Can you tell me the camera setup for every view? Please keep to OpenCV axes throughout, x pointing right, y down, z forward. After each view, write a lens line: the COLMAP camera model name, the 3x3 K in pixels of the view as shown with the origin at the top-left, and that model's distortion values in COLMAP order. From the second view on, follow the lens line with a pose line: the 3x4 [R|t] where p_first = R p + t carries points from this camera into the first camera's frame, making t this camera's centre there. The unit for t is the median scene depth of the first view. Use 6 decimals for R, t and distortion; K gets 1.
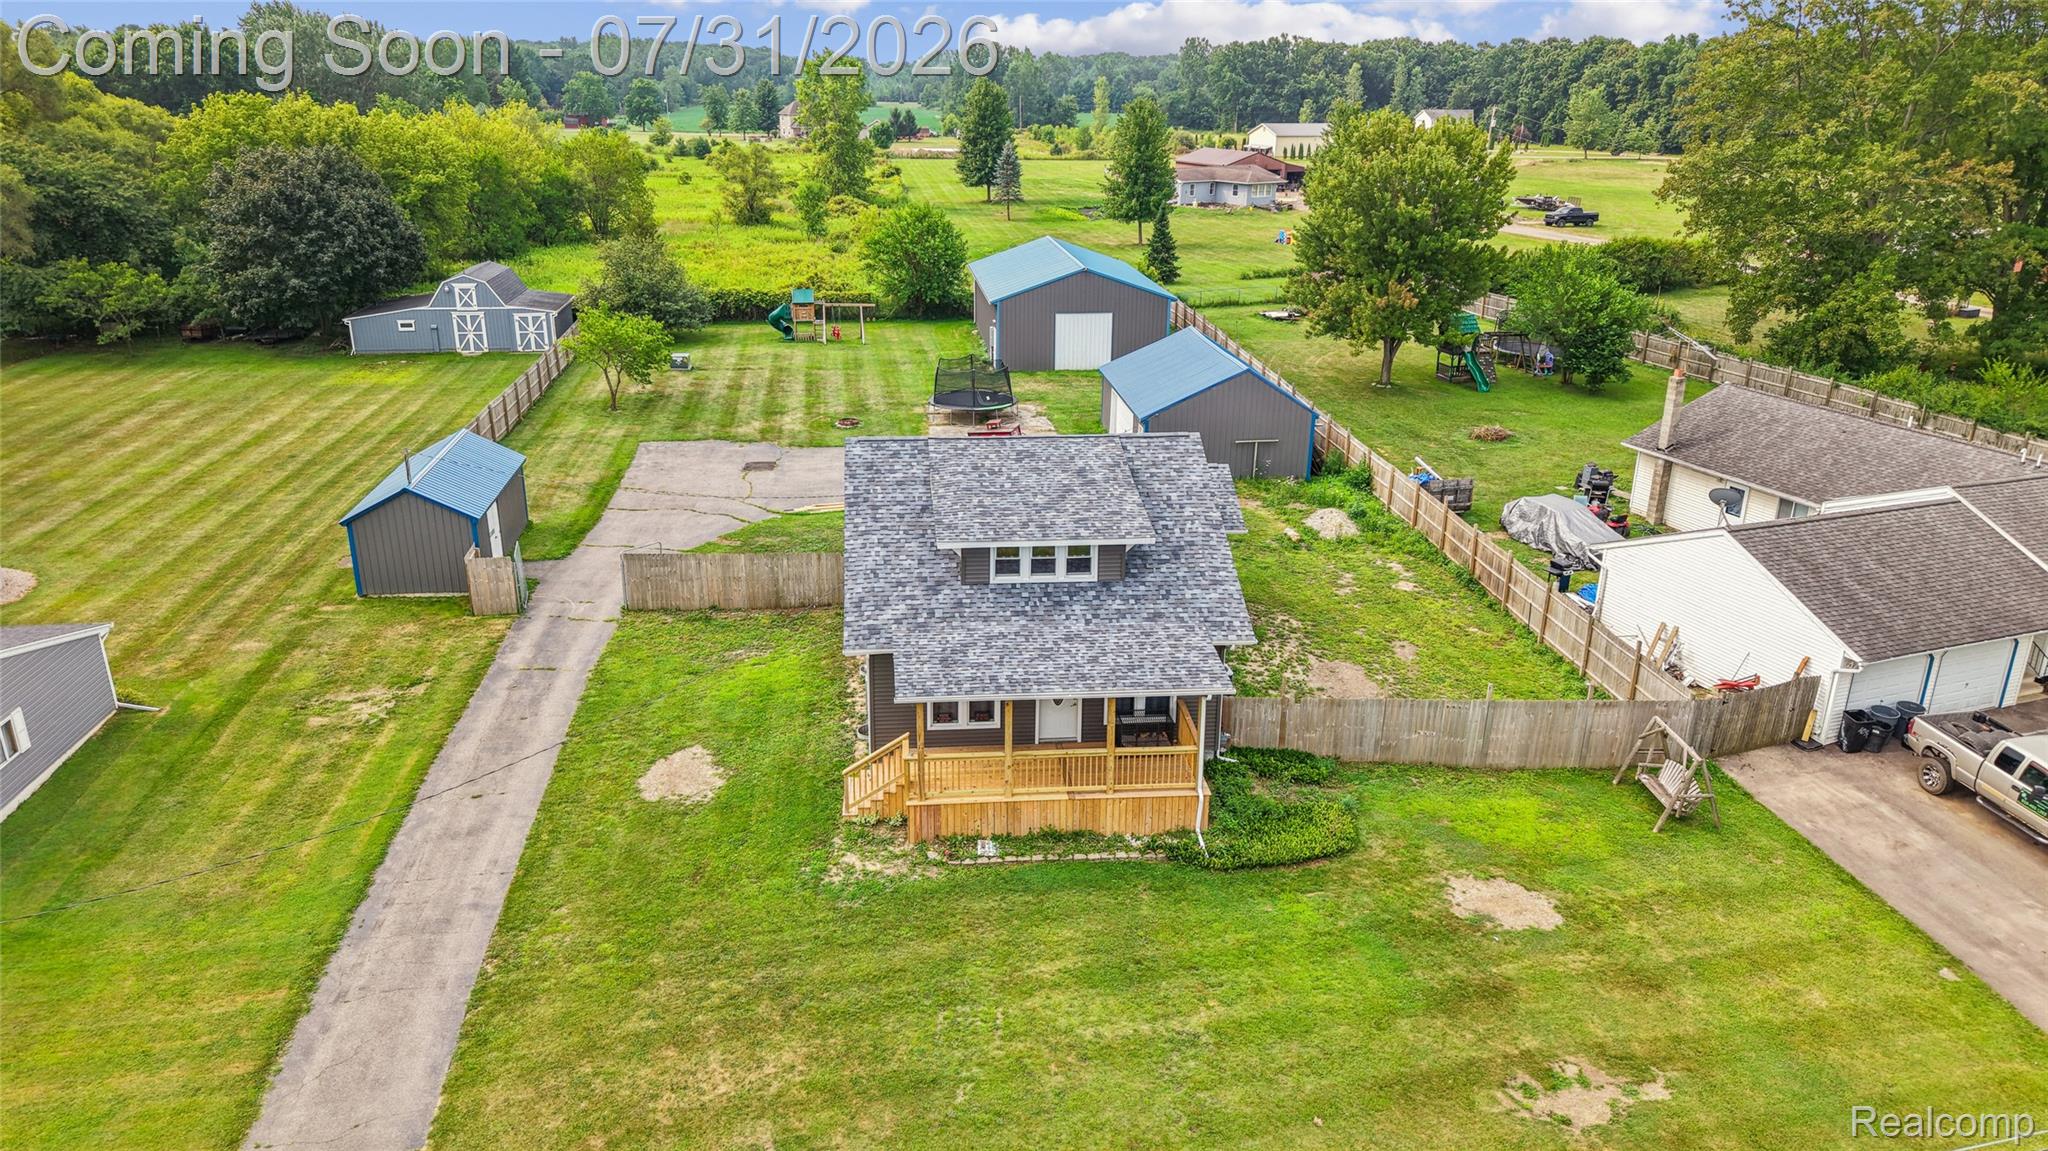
lens RADIAL K [[1387.0, 0, 1020.3], [0, 1387.0, 576.2], [0, 0, 1]] dist [0.040636, -0.044310]
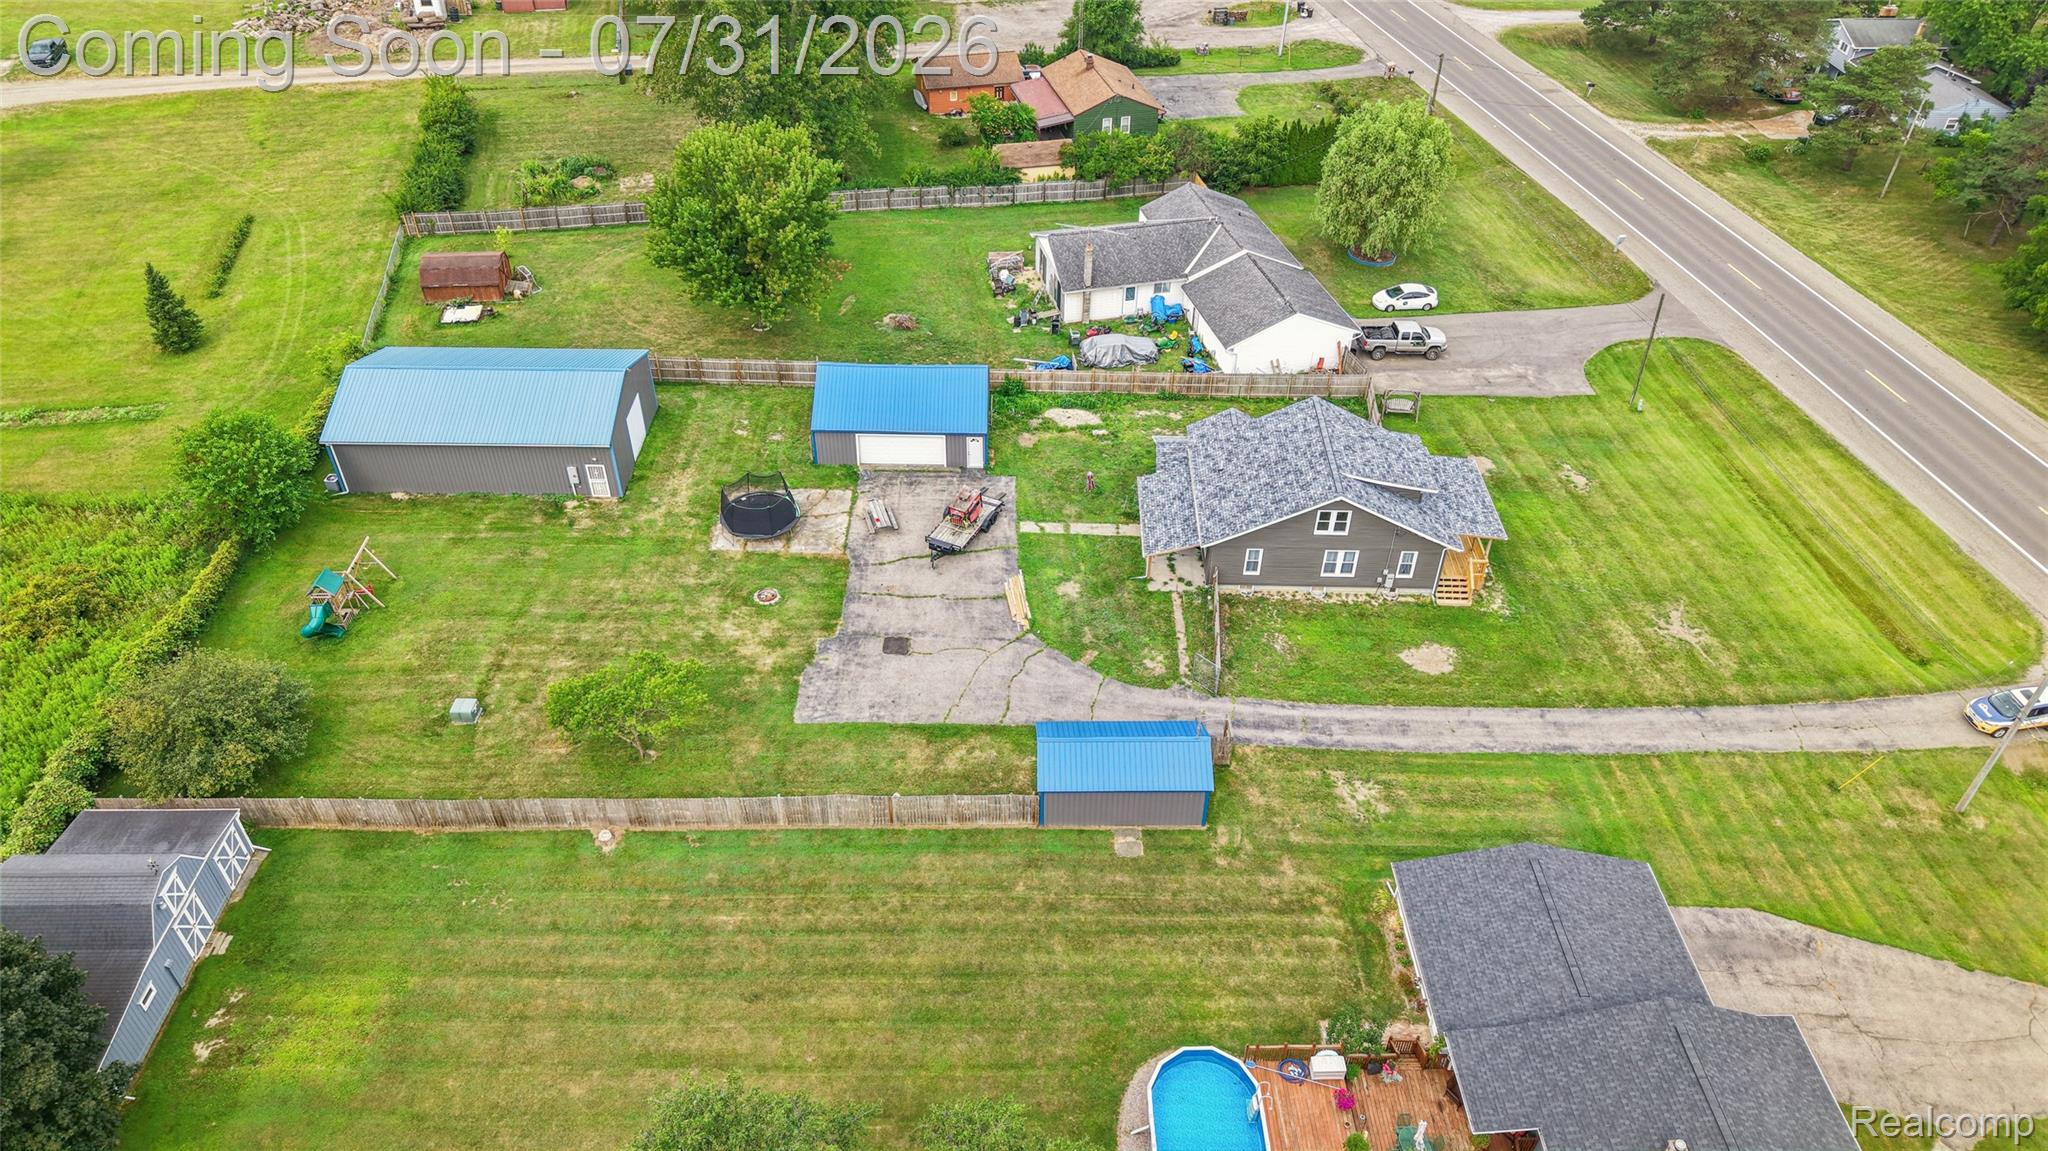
lens RADIAL K [[1356.2, 0, 1038.5], [0, 1356.2, 584.4], [0, 0, 1]] dist [0.053529, -0.063942]
pose [[0.105398, -0.638487, 0.762382, -1.403098], [0.322139, 0.747233, 0.581265, -1.031428], [-0.940807, 0.184329, 0.284438, 0.742459]]
